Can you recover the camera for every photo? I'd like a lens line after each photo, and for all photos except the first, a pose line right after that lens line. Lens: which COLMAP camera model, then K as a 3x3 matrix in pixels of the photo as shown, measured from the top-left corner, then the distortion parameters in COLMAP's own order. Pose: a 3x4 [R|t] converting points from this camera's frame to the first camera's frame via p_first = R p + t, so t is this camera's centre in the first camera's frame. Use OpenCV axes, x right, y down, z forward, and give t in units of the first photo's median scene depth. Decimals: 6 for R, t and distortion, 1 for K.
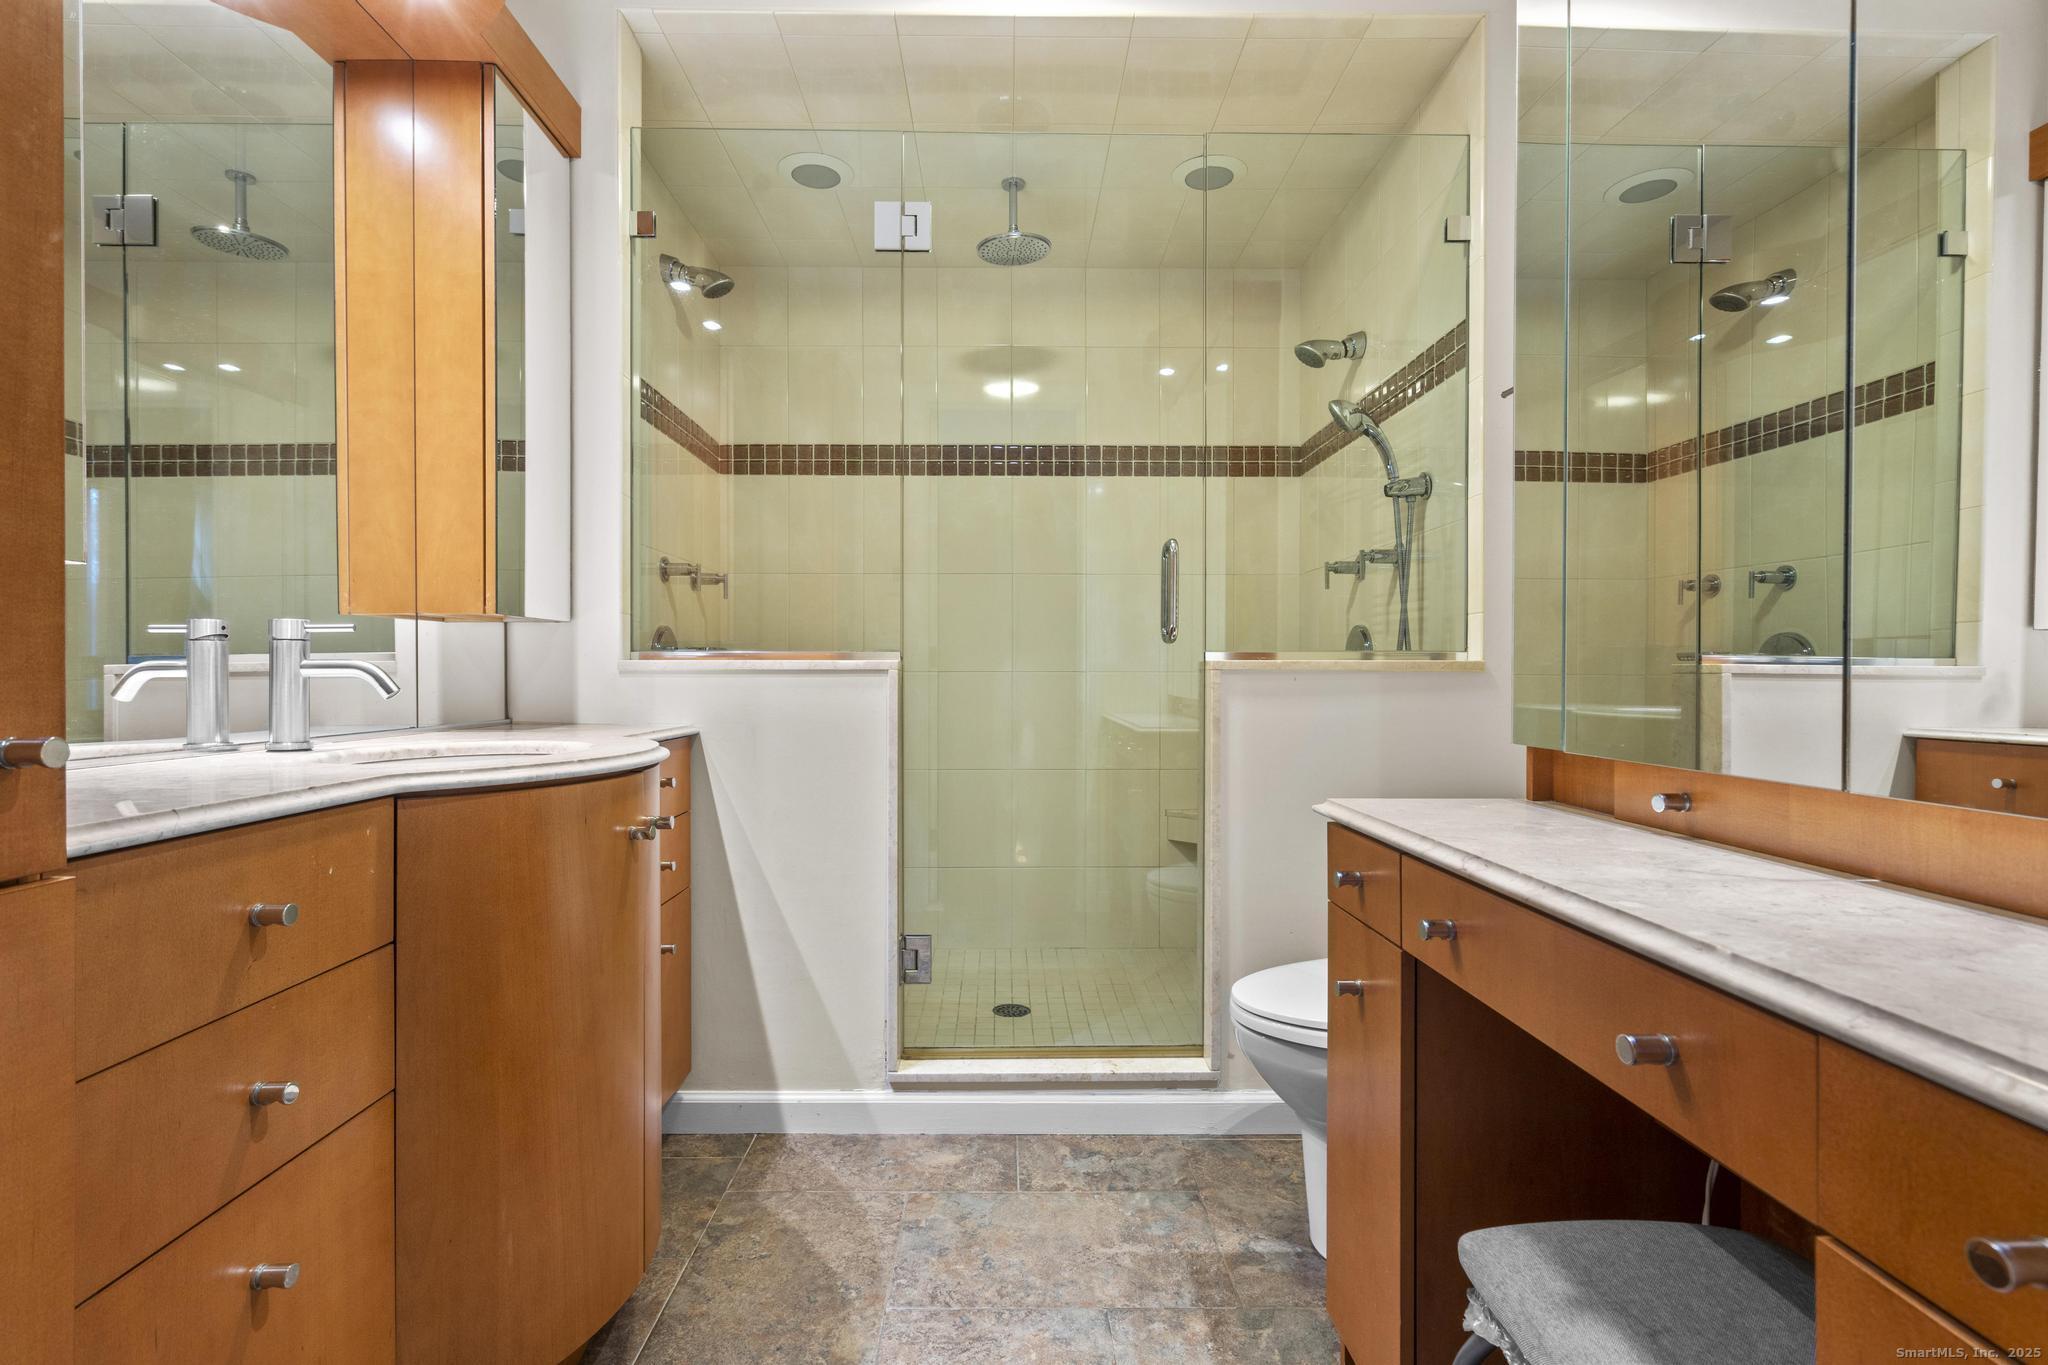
lens RADIAL K [[973.2, 0, 1026.3], [0, 973.2, 685.4], [0, 0, 1]] dist [0.001354, 0.000624]
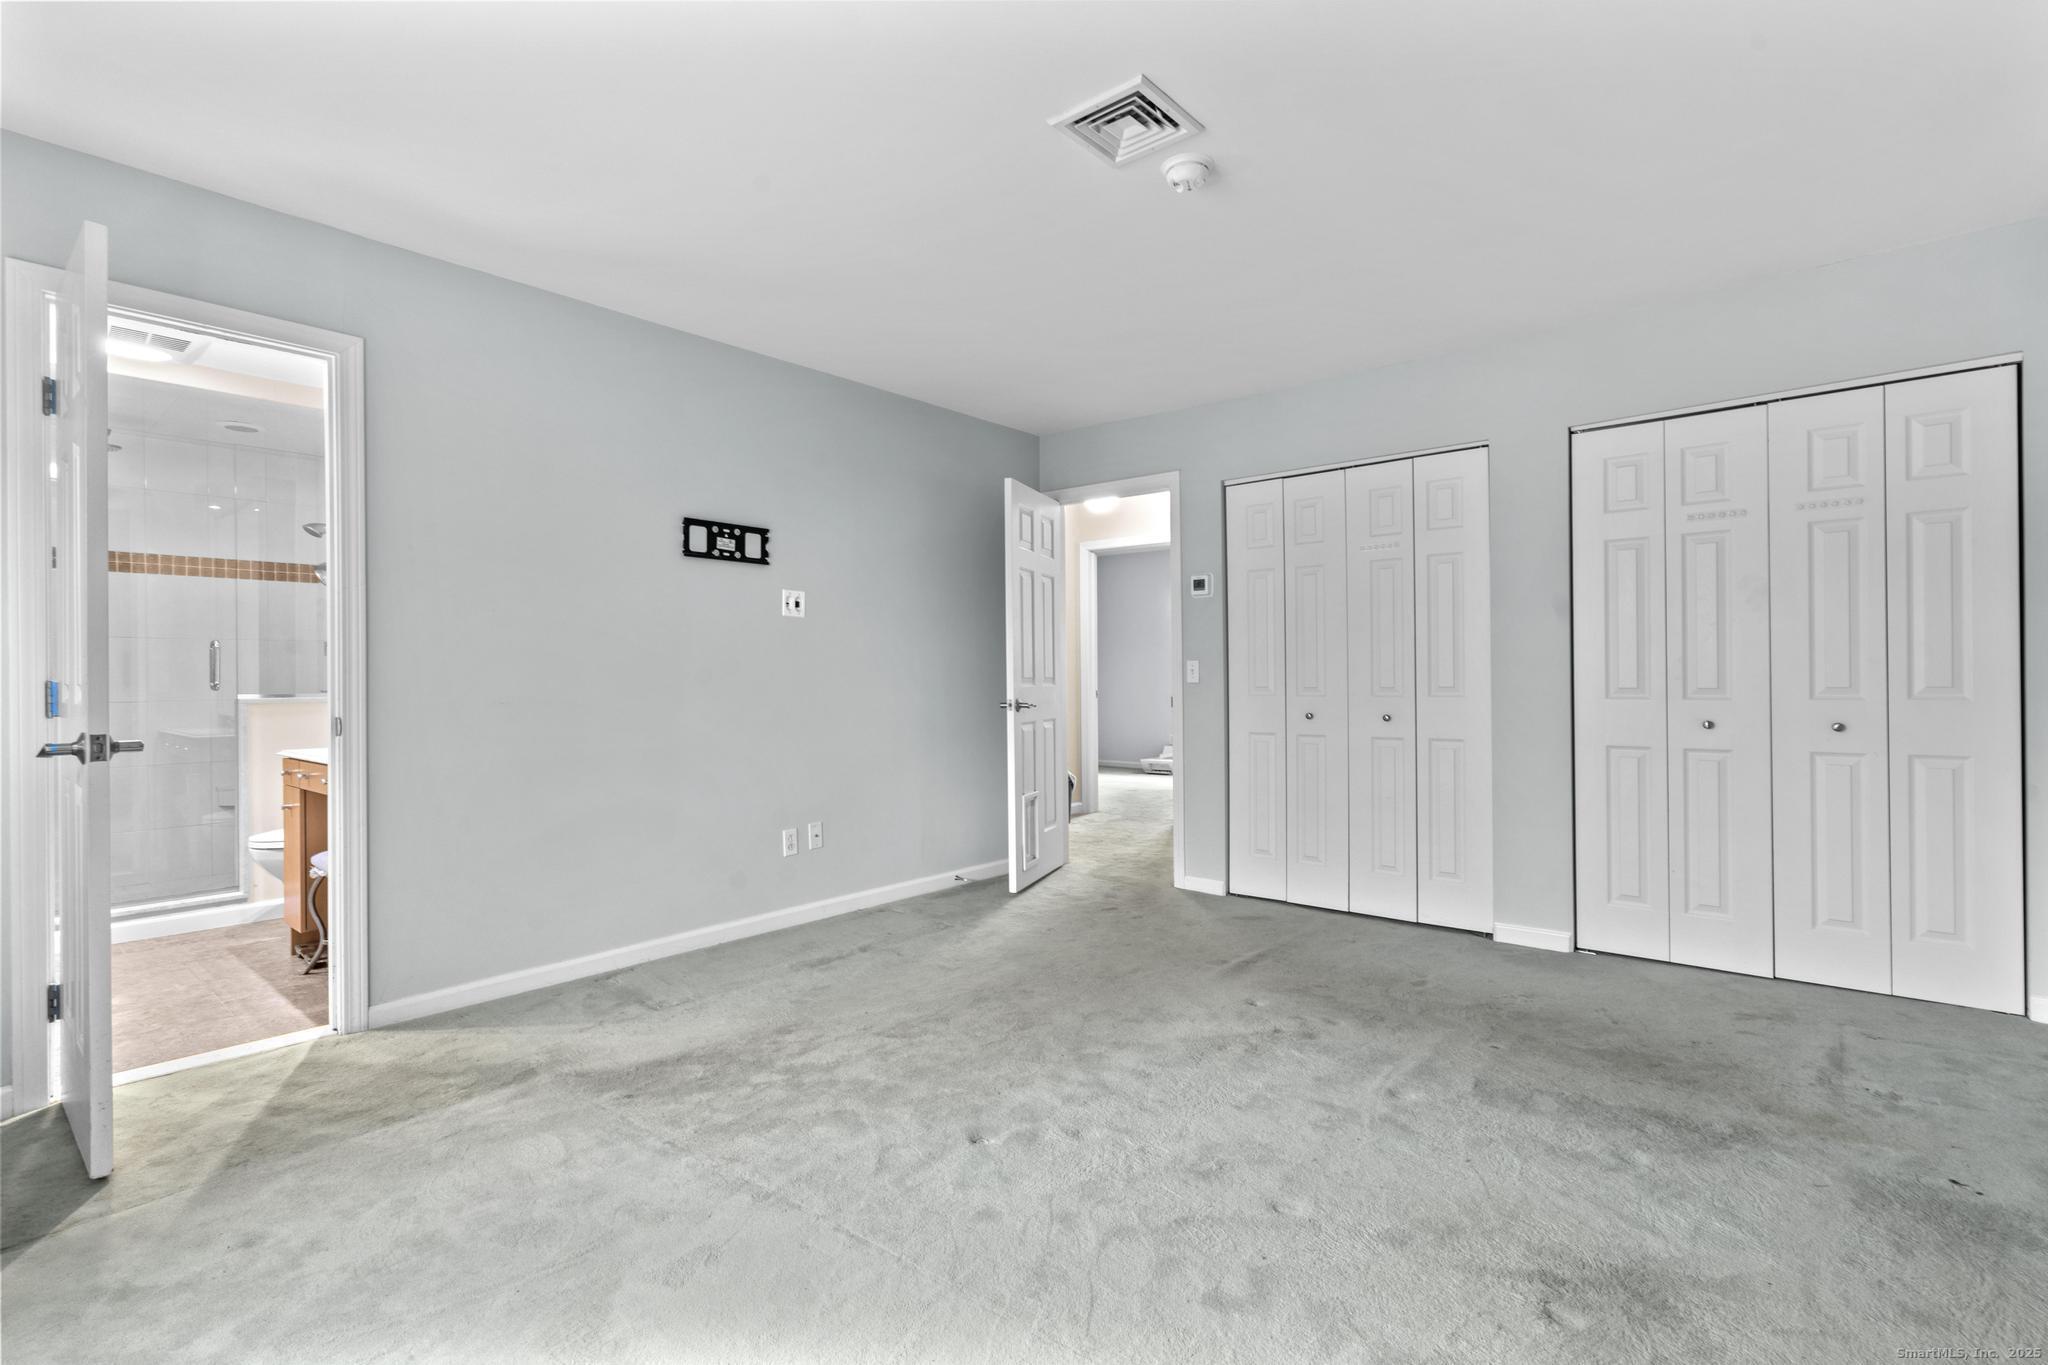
lens RADIAL K [[937.0, 0, 1023.9], [0, 937.0, 702.9], [0, 0, 1]] dist [-0.008969, 0.001430]
pose [[0.658146, -0.006544, 0.752862, -0.202994], [0.012028, 0.999926, -0.001823, 0.004213], [-0.752794, 0.010255, 0.658176, -1.525591]]
